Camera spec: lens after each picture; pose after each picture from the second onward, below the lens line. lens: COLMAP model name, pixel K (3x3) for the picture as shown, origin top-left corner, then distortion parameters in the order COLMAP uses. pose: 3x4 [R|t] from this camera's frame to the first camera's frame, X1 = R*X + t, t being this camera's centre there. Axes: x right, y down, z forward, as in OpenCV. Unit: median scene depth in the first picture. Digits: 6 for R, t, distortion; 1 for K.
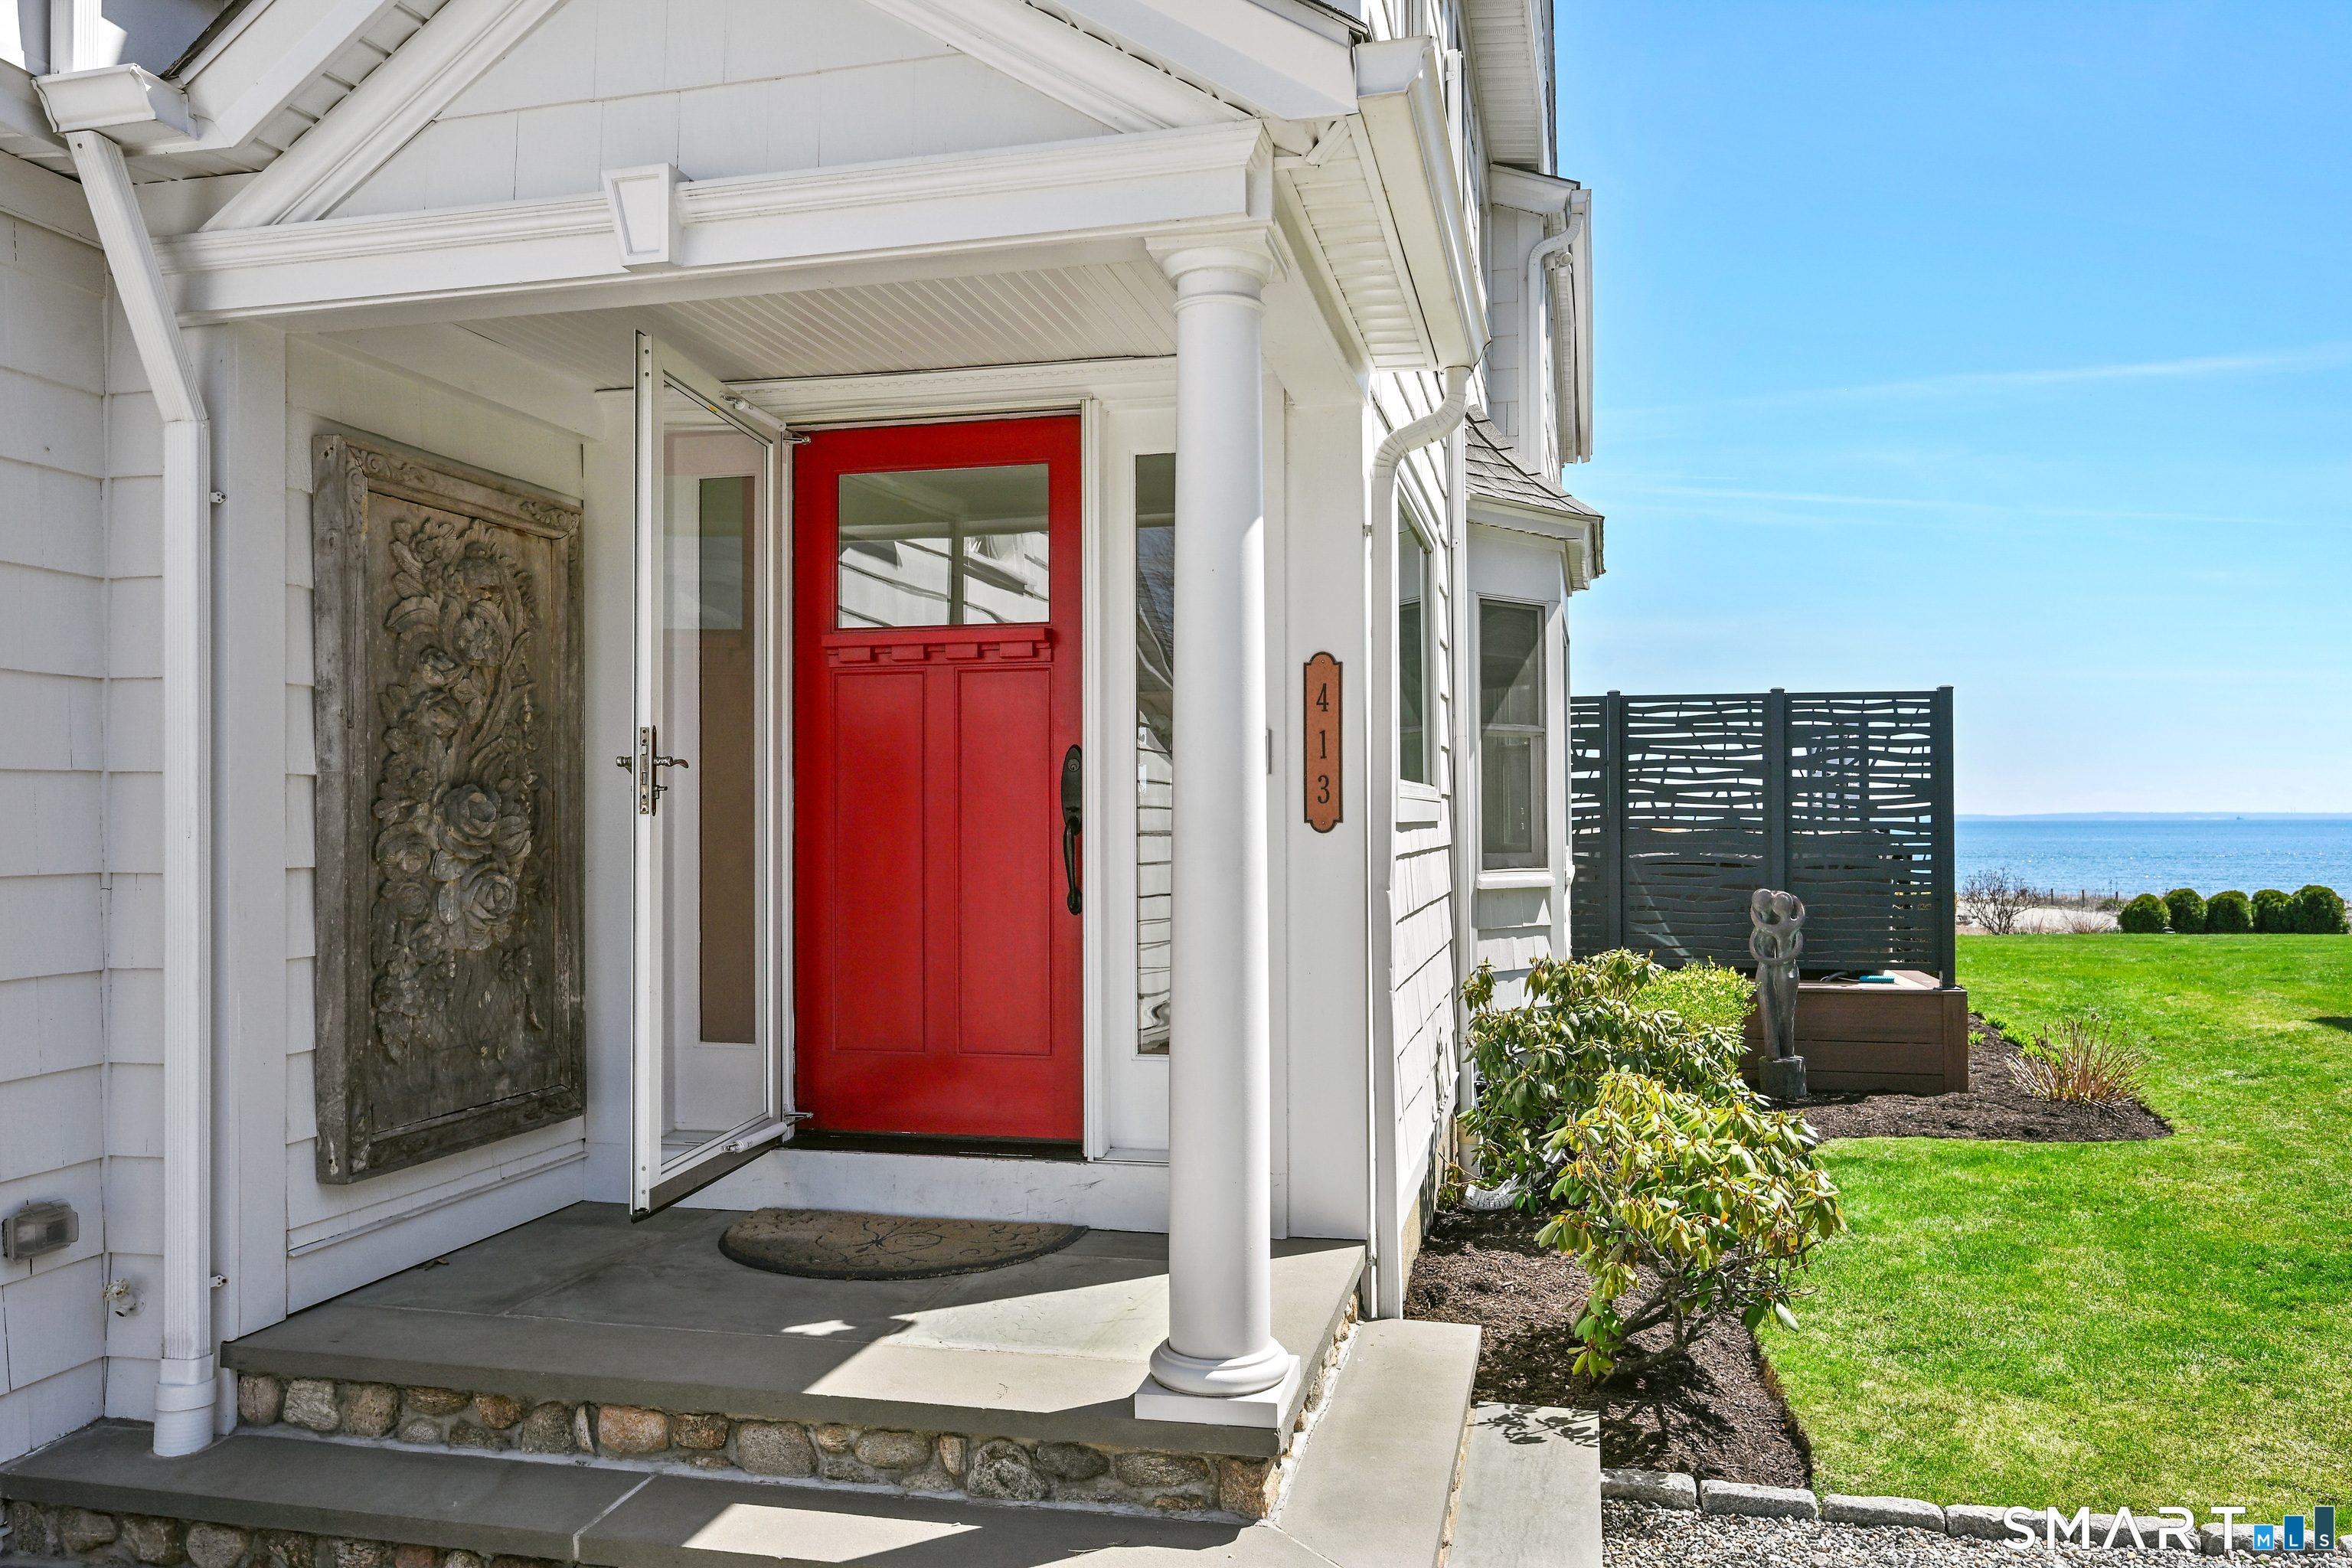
lens RADIAL K [[1714.8, 0, 1176.1], [0, 1714.8, 789.5], [0, 0, 1]] dist [-0.005166, -0.000377]
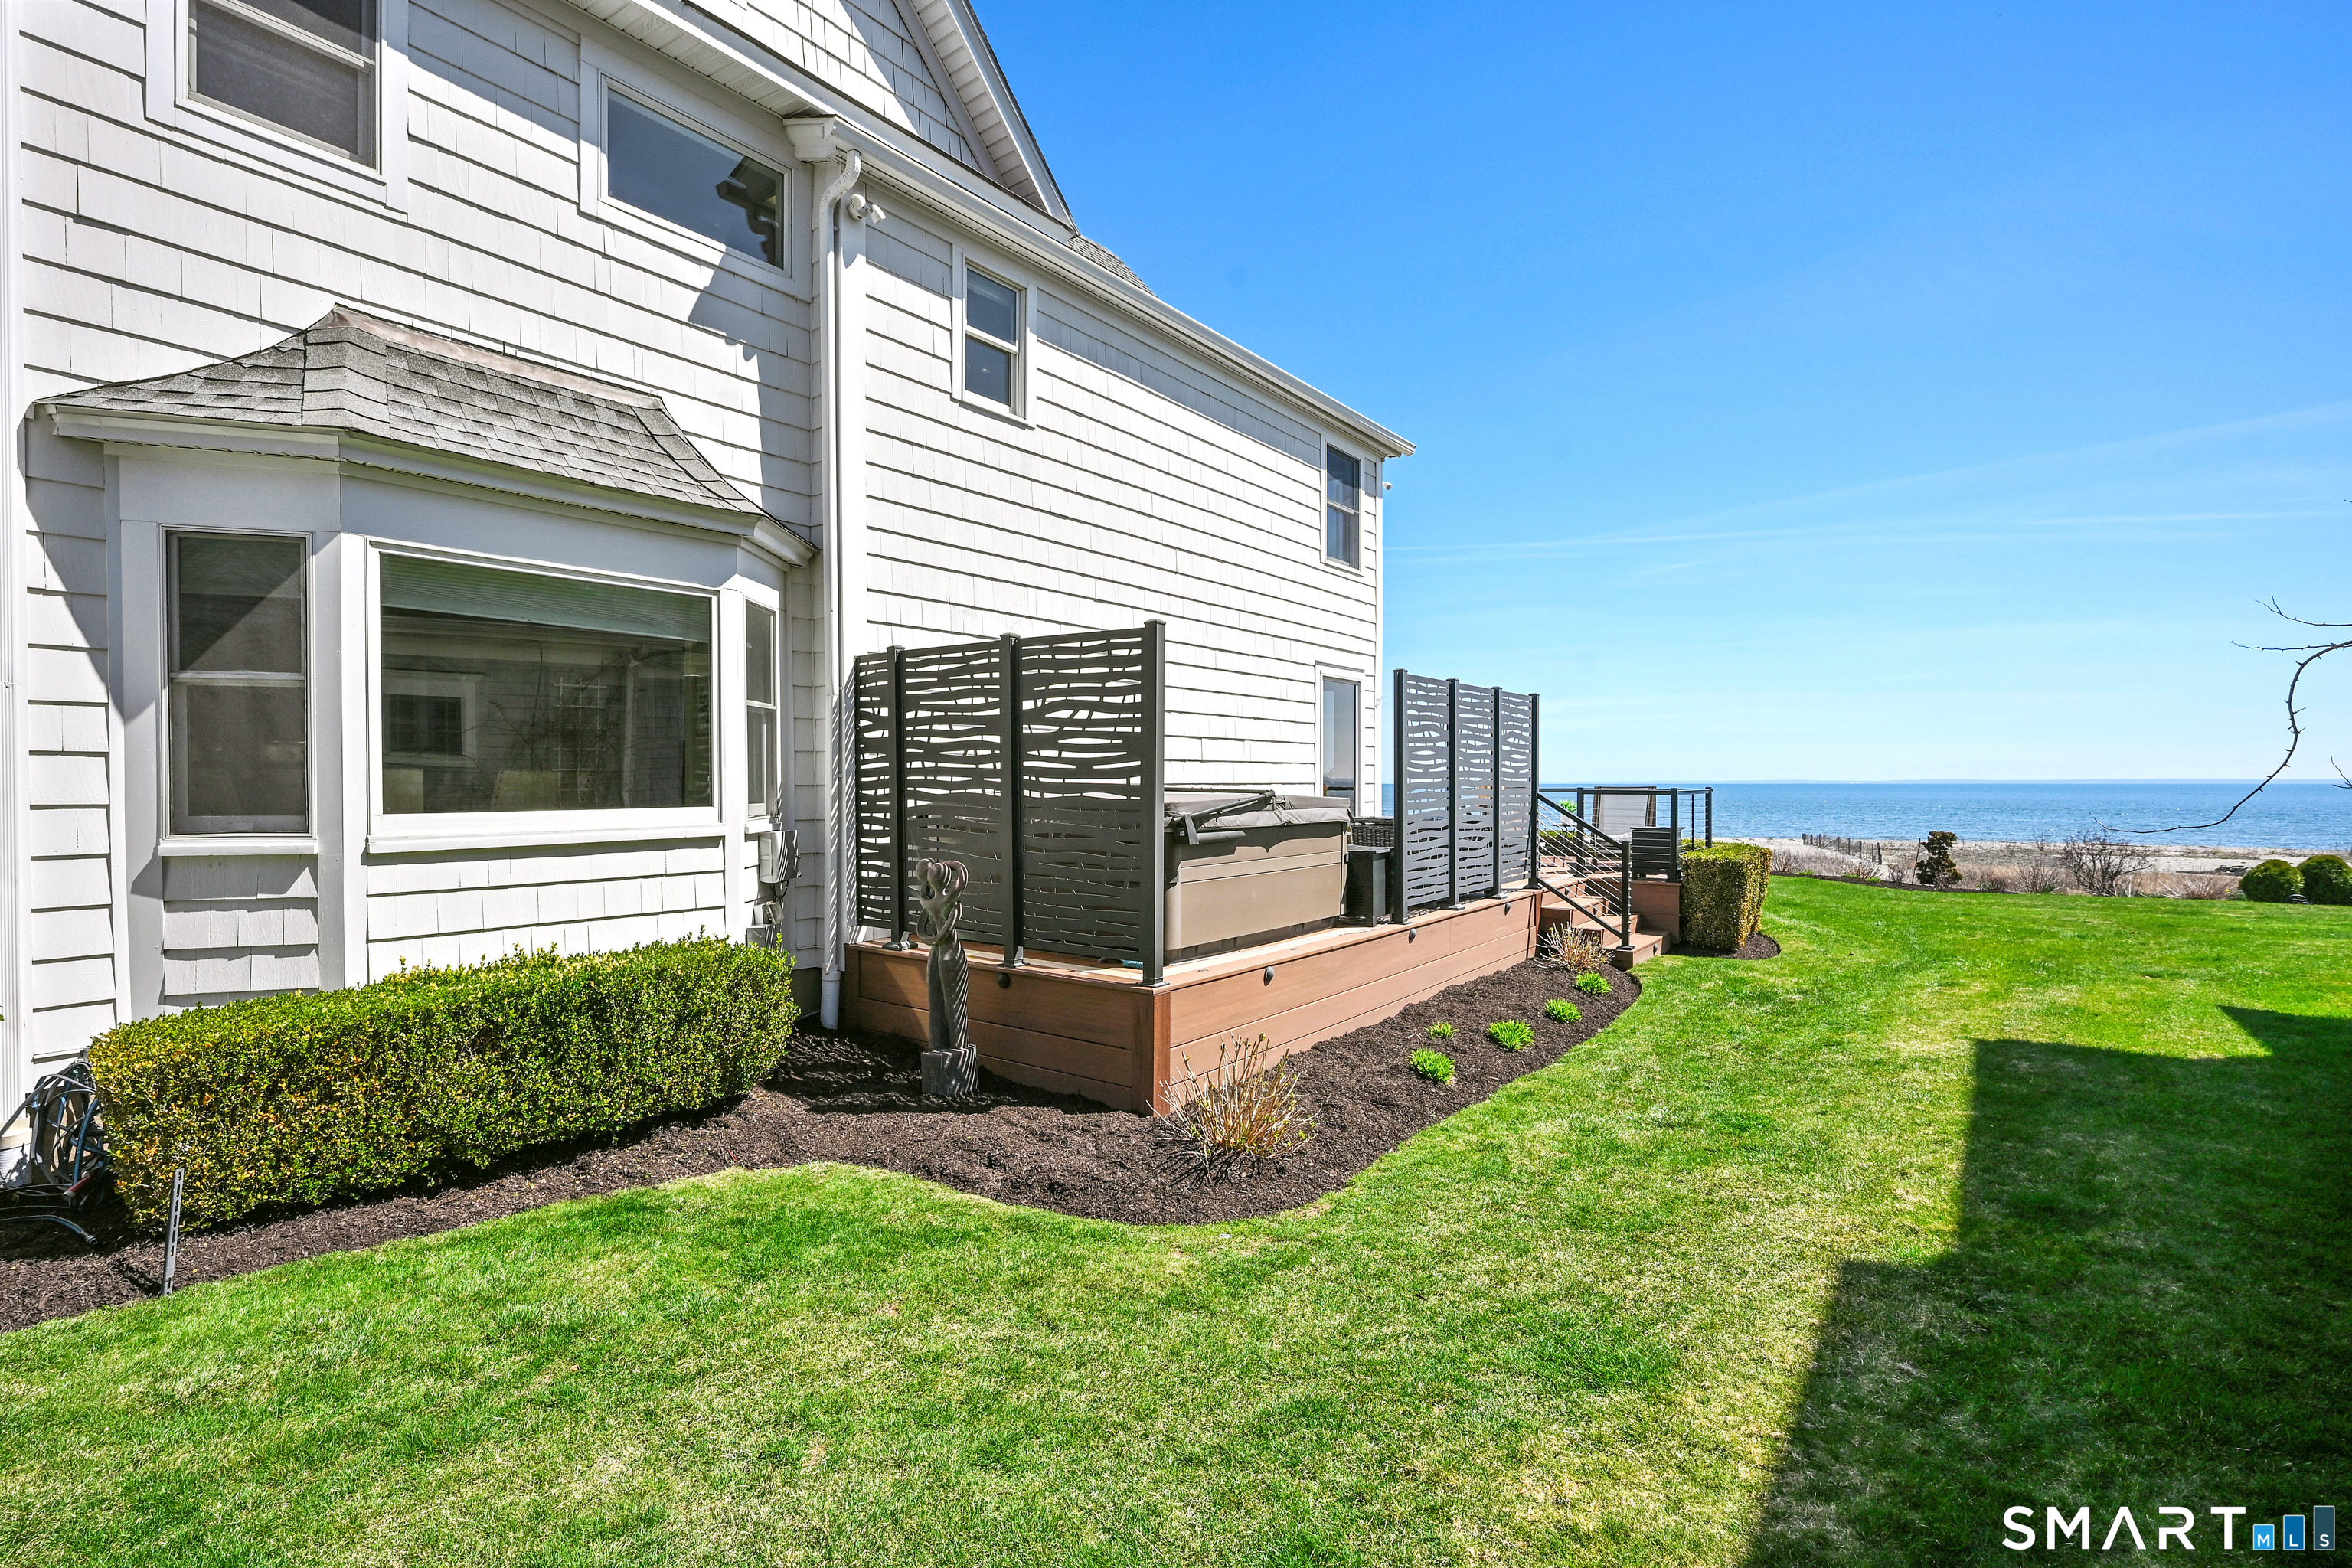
lens RADIAL K [[1075.1, 0, 1174.5], [0, 1075.1, 784.9], [0, 0, 1]] dist [-0.002122, -0.000149]
pose [[0.913748, 0.006903, -0.406222, 0.655025], [0.002729, 0.999729, 0.023126, 0.006923], [0.406271, -0.022240, 0.913482, 0.517399]]
